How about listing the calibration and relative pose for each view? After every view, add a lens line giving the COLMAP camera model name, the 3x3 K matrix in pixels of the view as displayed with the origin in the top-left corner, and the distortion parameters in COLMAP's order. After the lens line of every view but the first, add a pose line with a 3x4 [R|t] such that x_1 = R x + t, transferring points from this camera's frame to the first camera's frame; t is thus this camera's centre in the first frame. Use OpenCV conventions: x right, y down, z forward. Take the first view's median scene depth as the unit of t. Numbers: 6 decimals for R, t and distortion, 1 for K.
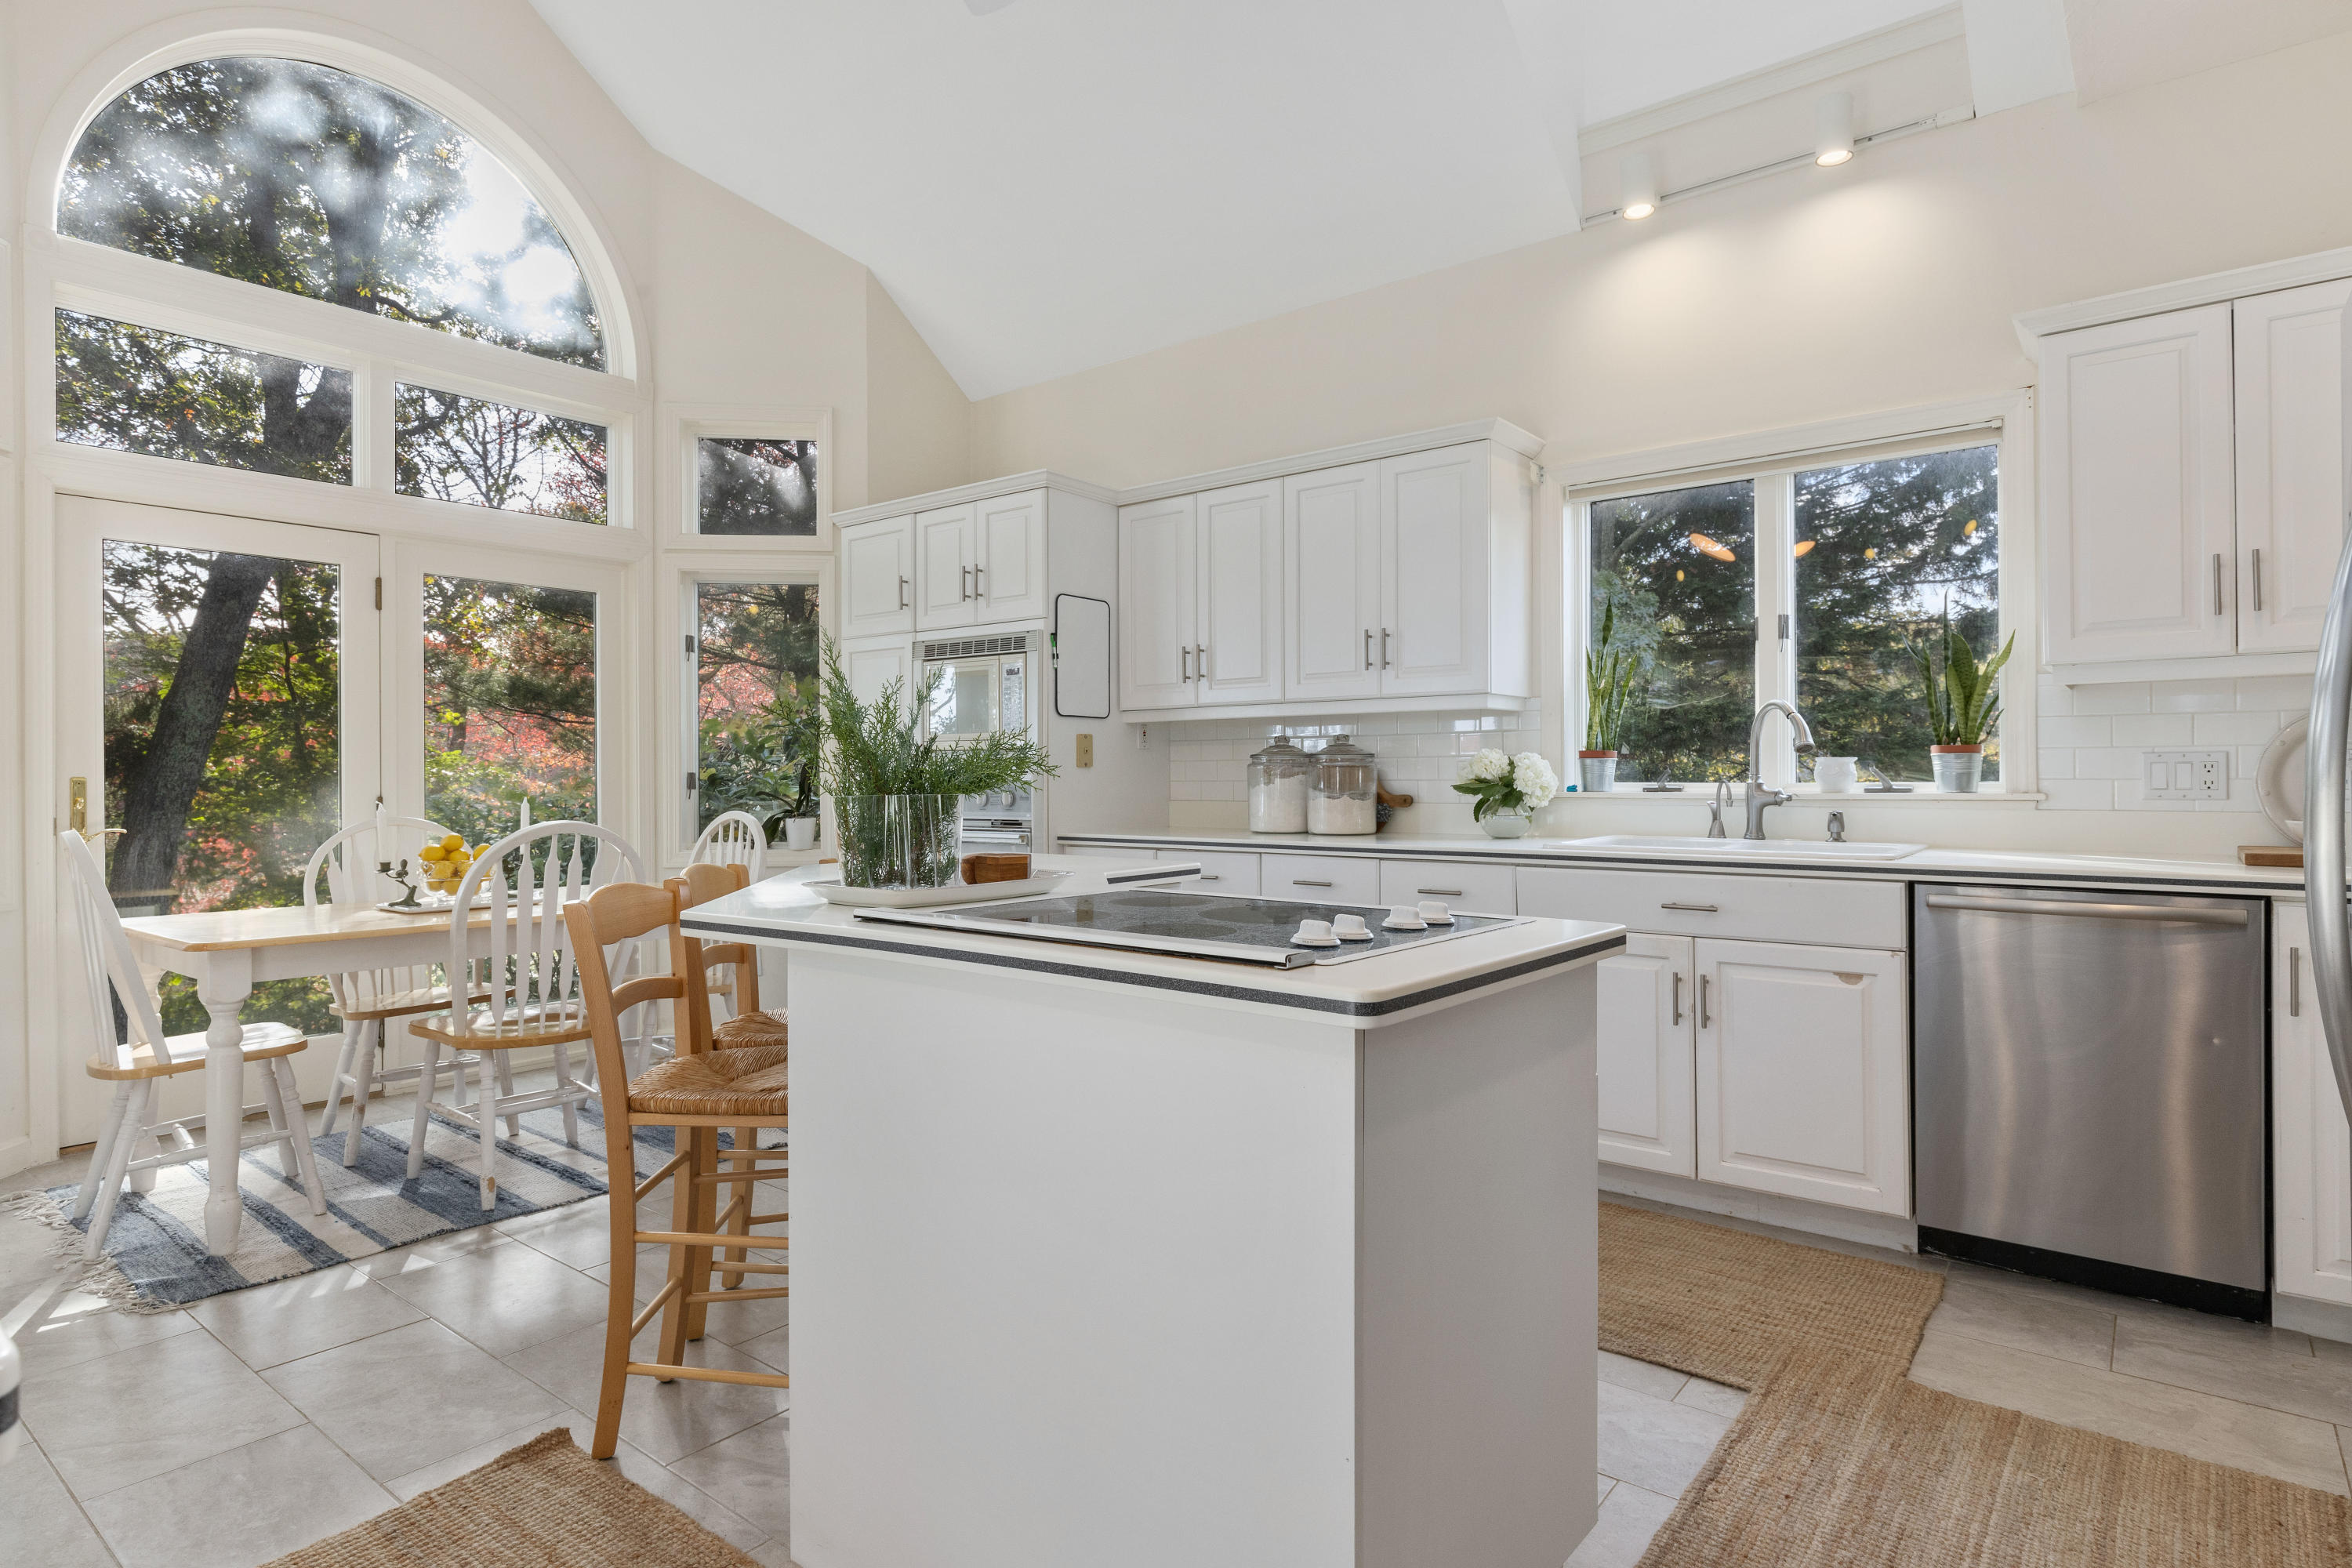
lens RADIAL K [[1246.6, 0, 1173.1], [0, 1246.6, 777.5], [0, 0, 1]] dist [-0.001353, 0.003756]
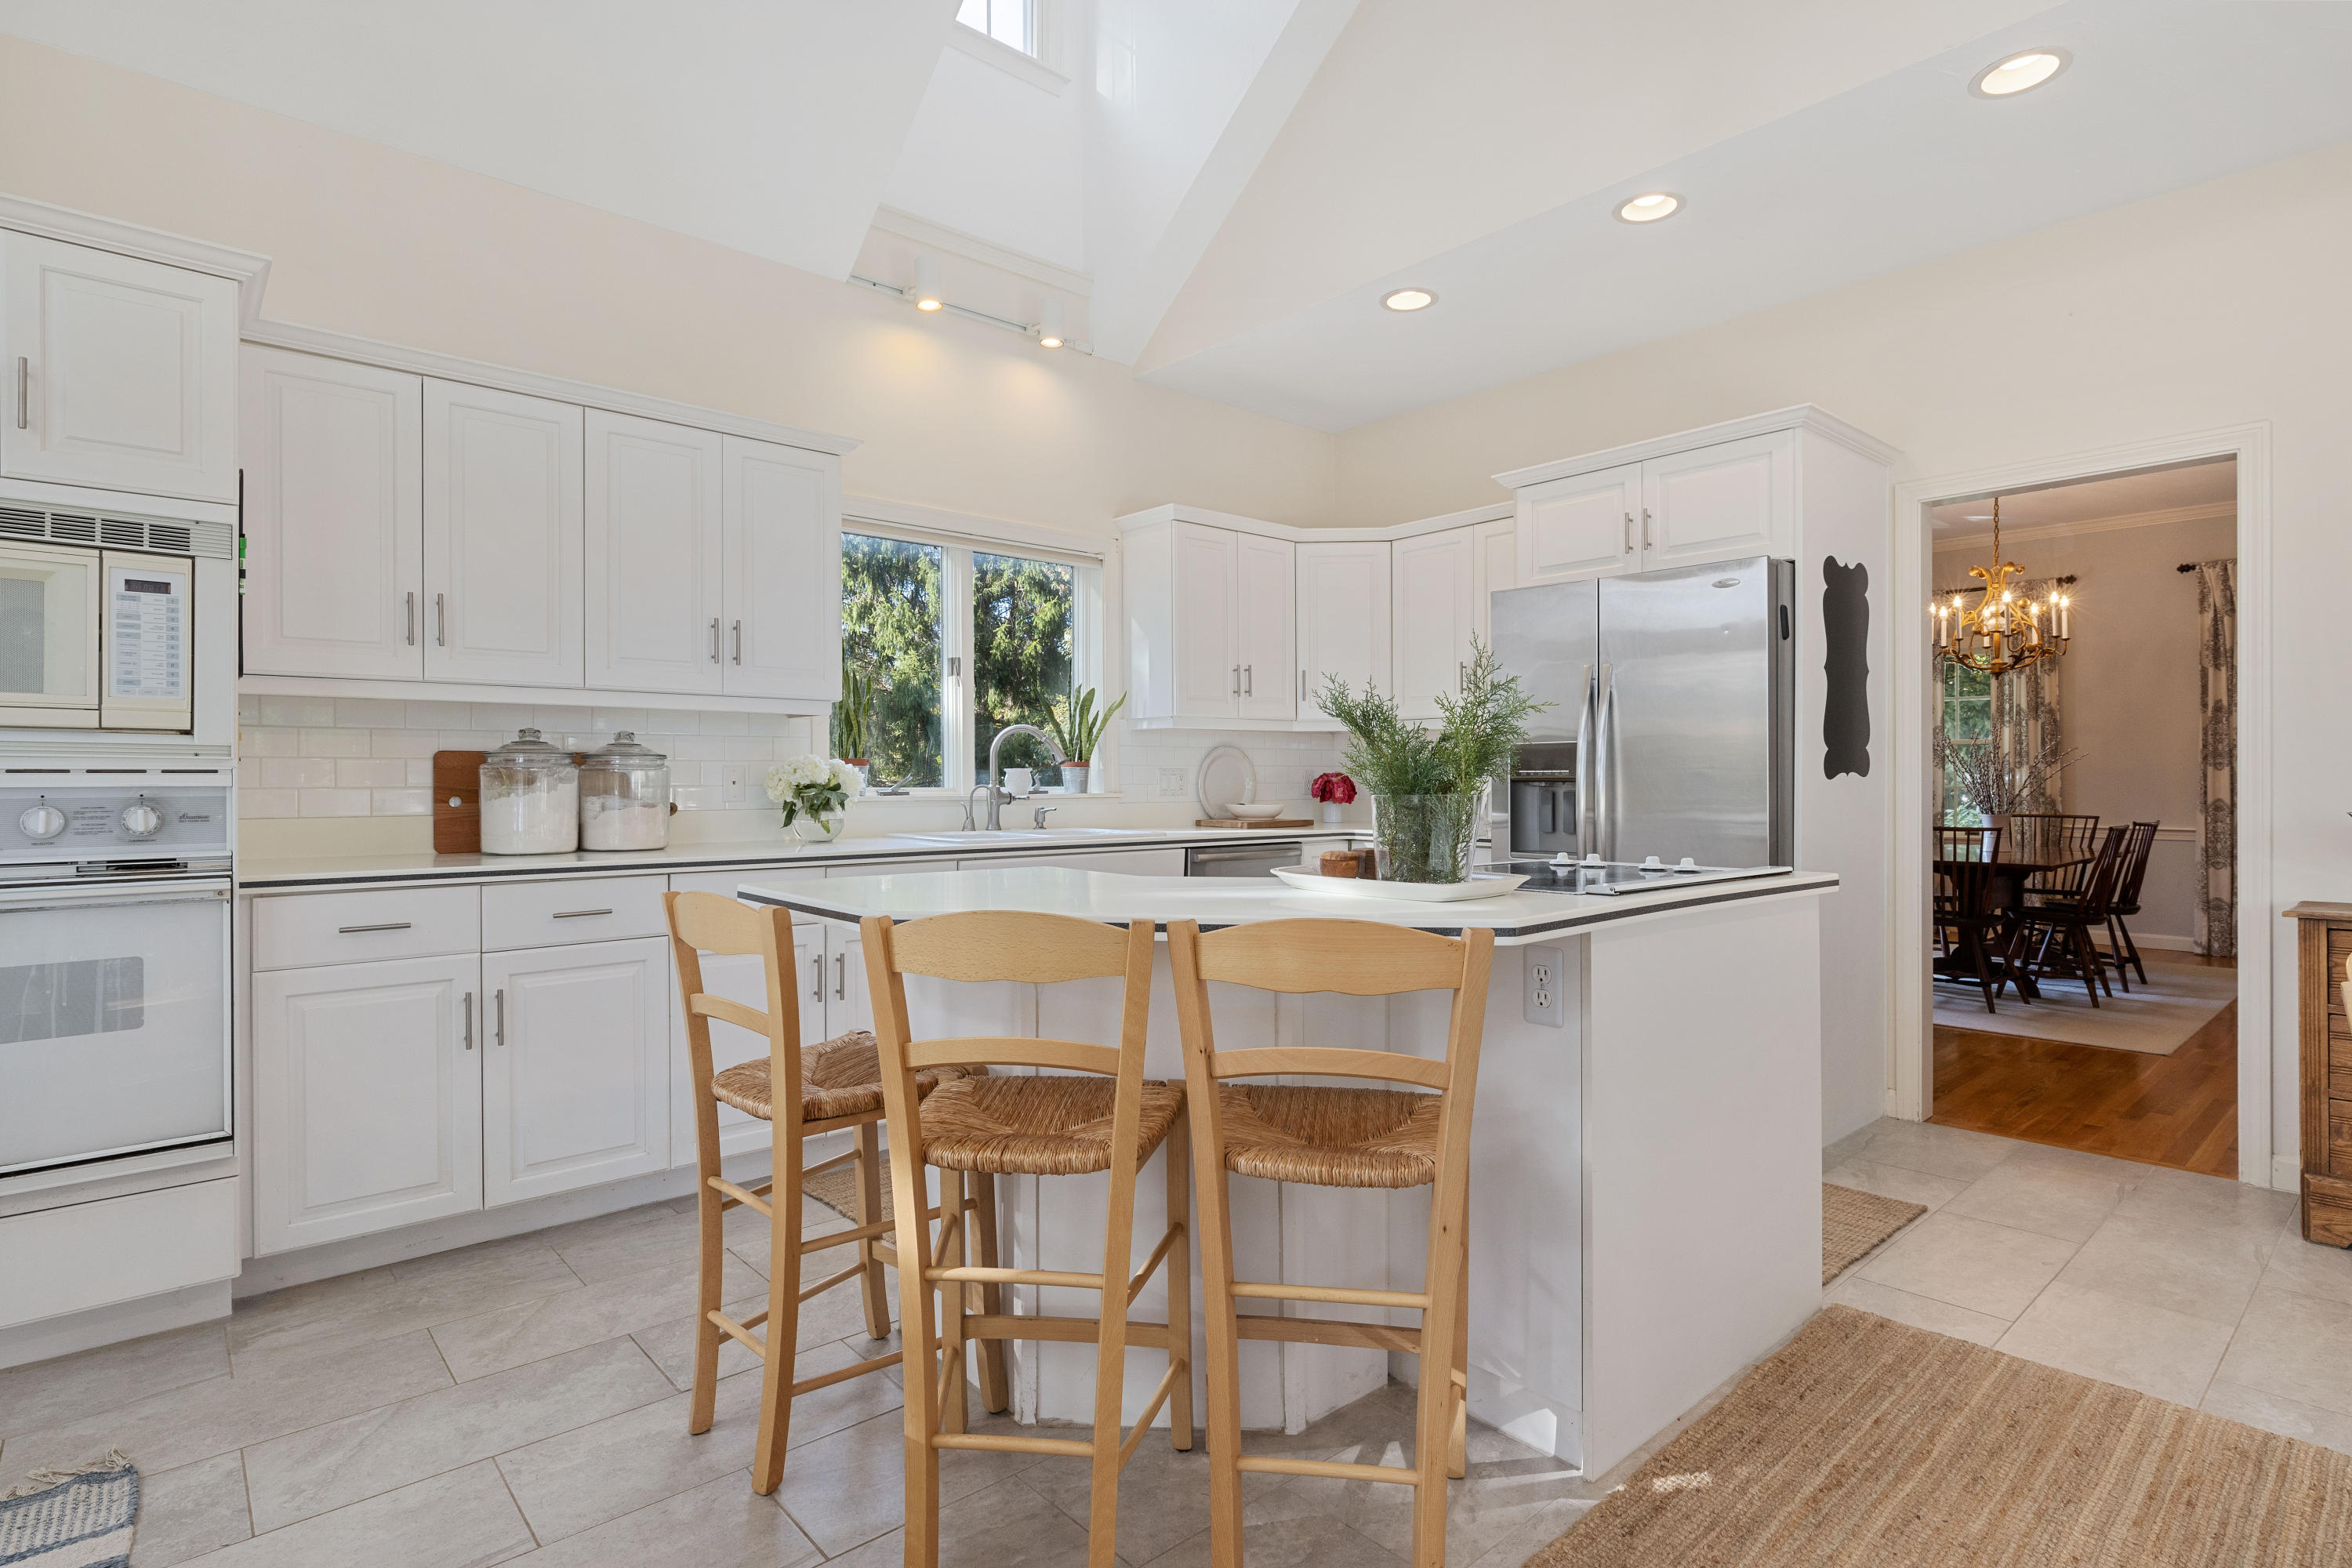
lens RADIAL K [[1143.0, 0, 1202.1], [0, 1143.0, 782.7], [0, 0, 1]] dist [-0.003605, -0.001050]
pose [[0.174721, 0.002006, 0.984616, -0.601880], [-0.000474, 0.999998, -0.001953, 0.001672], [-0.984618, -0.000126, 0.174721, 0.514837]]
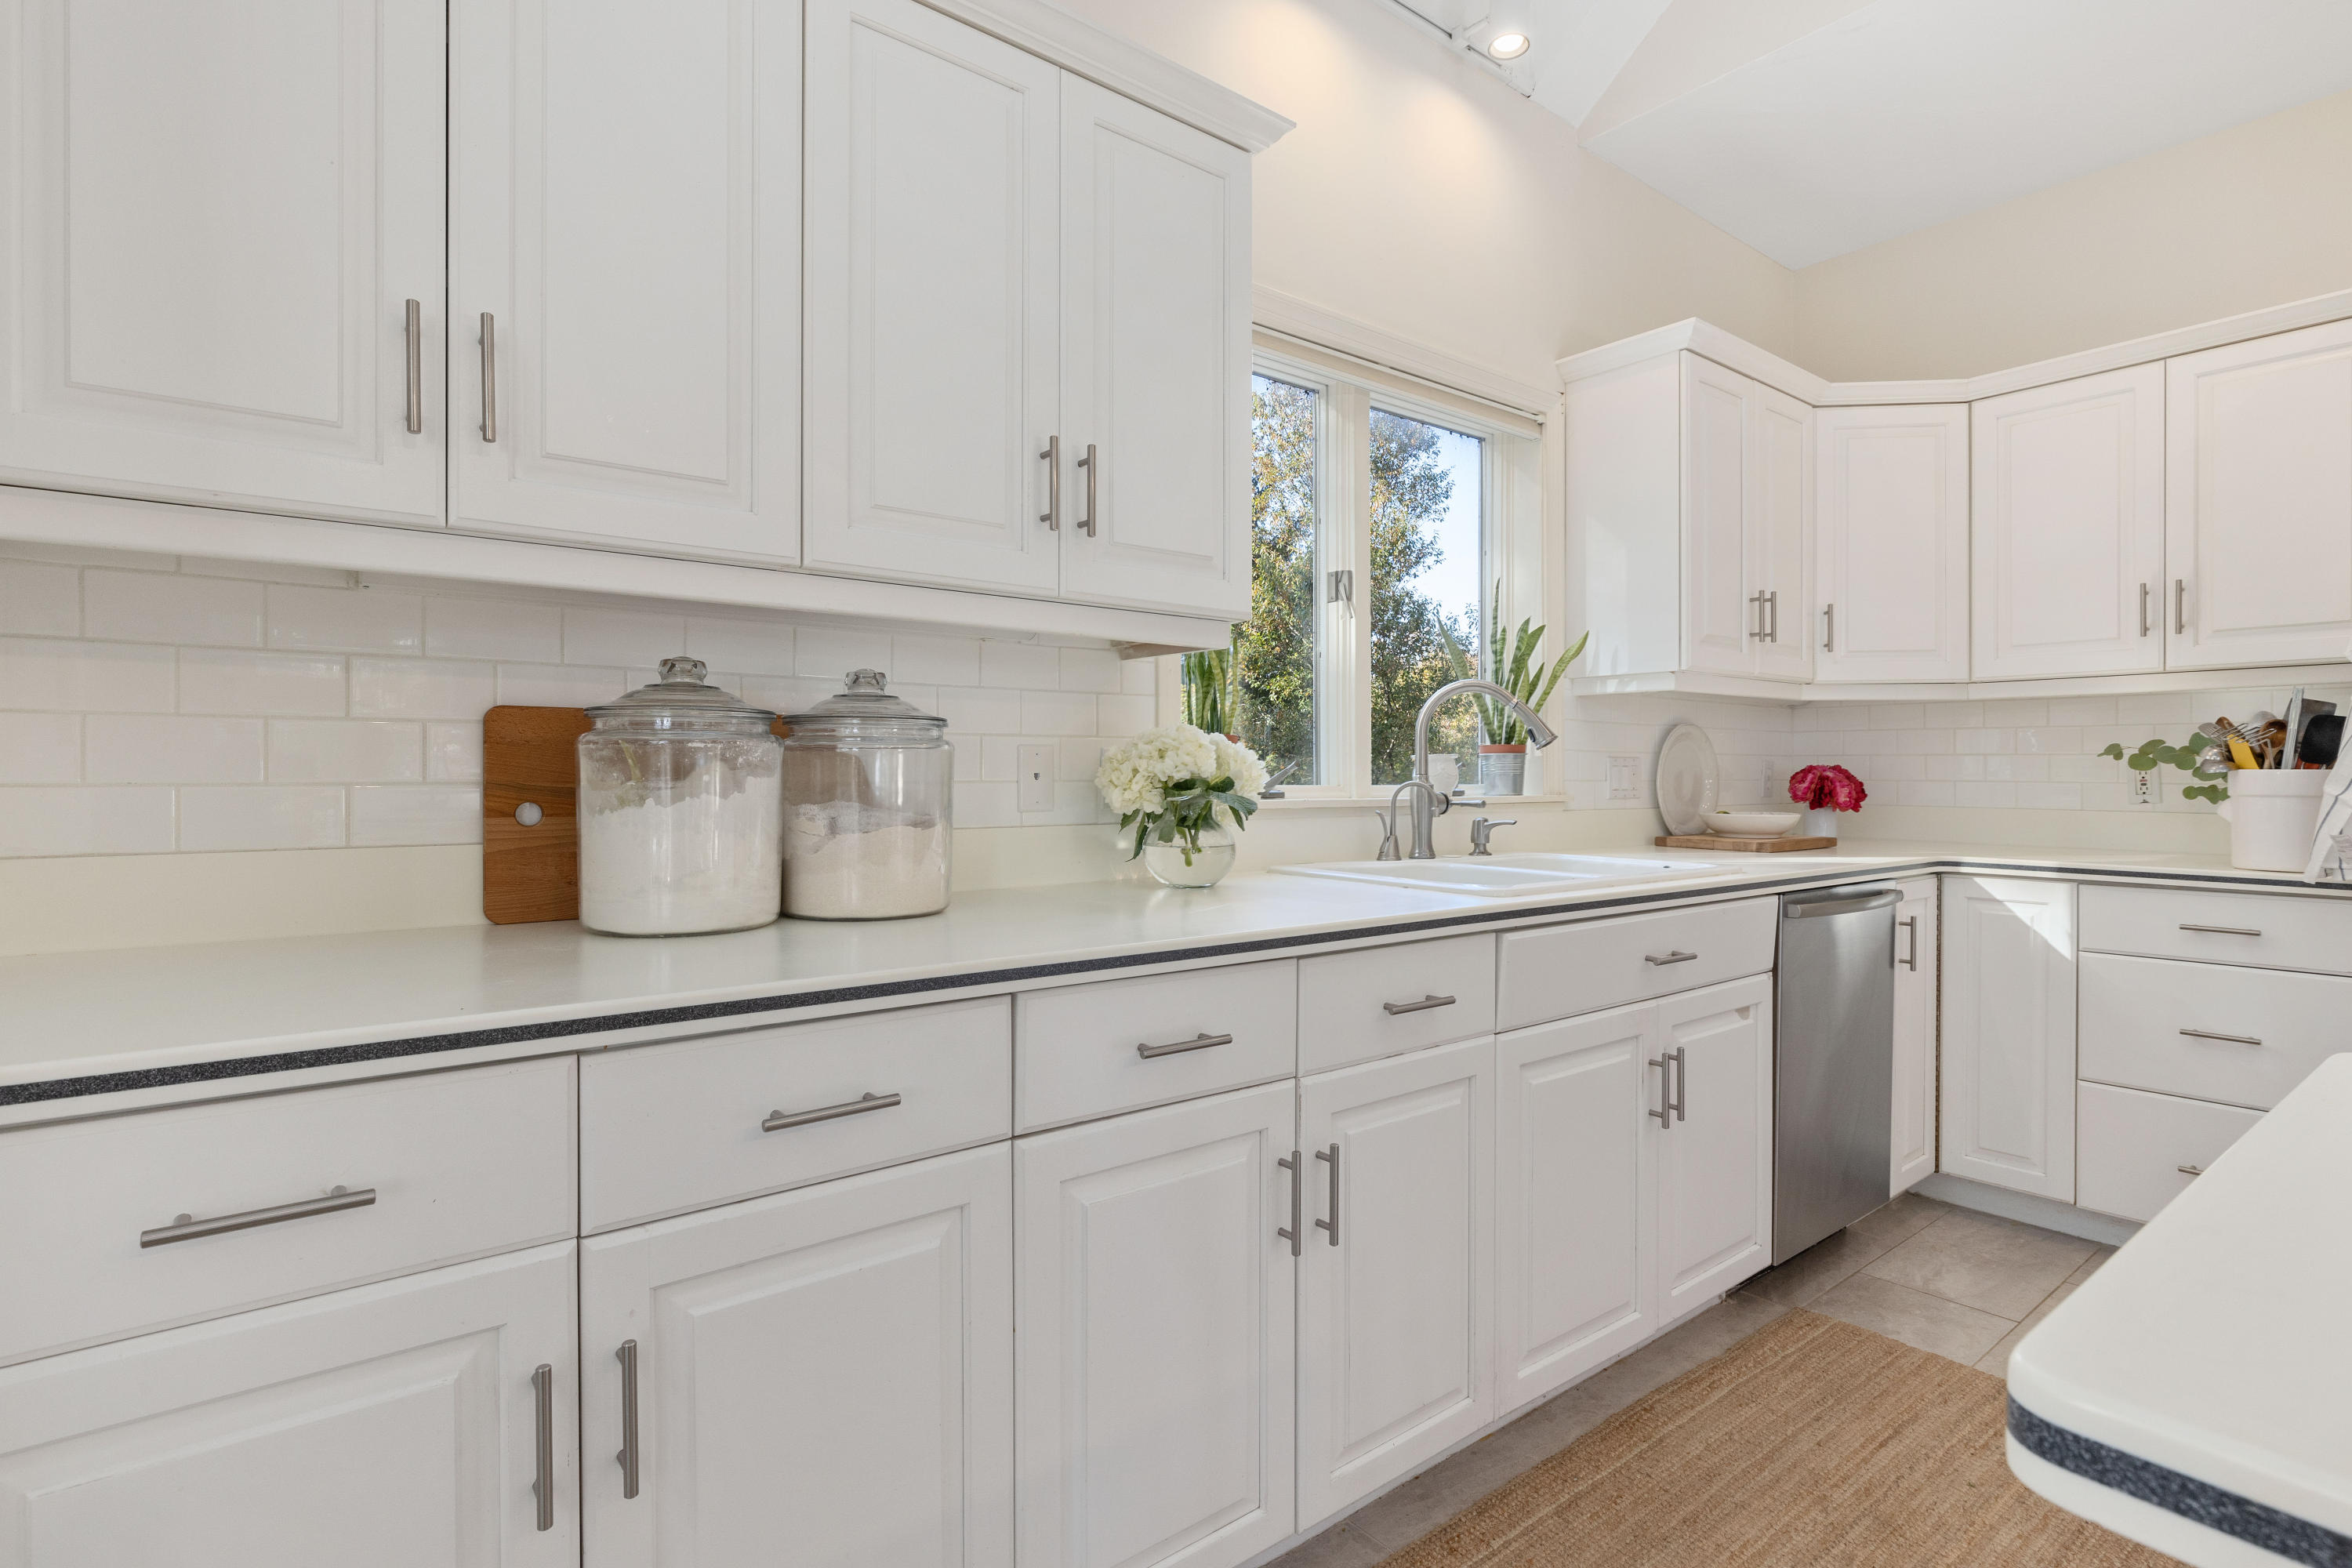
lens RADIAL K [[1143.0, 0, 1225.6], [0, 1143.0, 776.3], [0, 0, 1]] dist [-0.003605, -0.001050]
pose [[0.223381, 0.004728, 0.974720, -0.224334], [-0.003907, 0.999985, -0.003955, 0.001675], [-0.974723, -0.002925, 0.223396, 0.858761]]
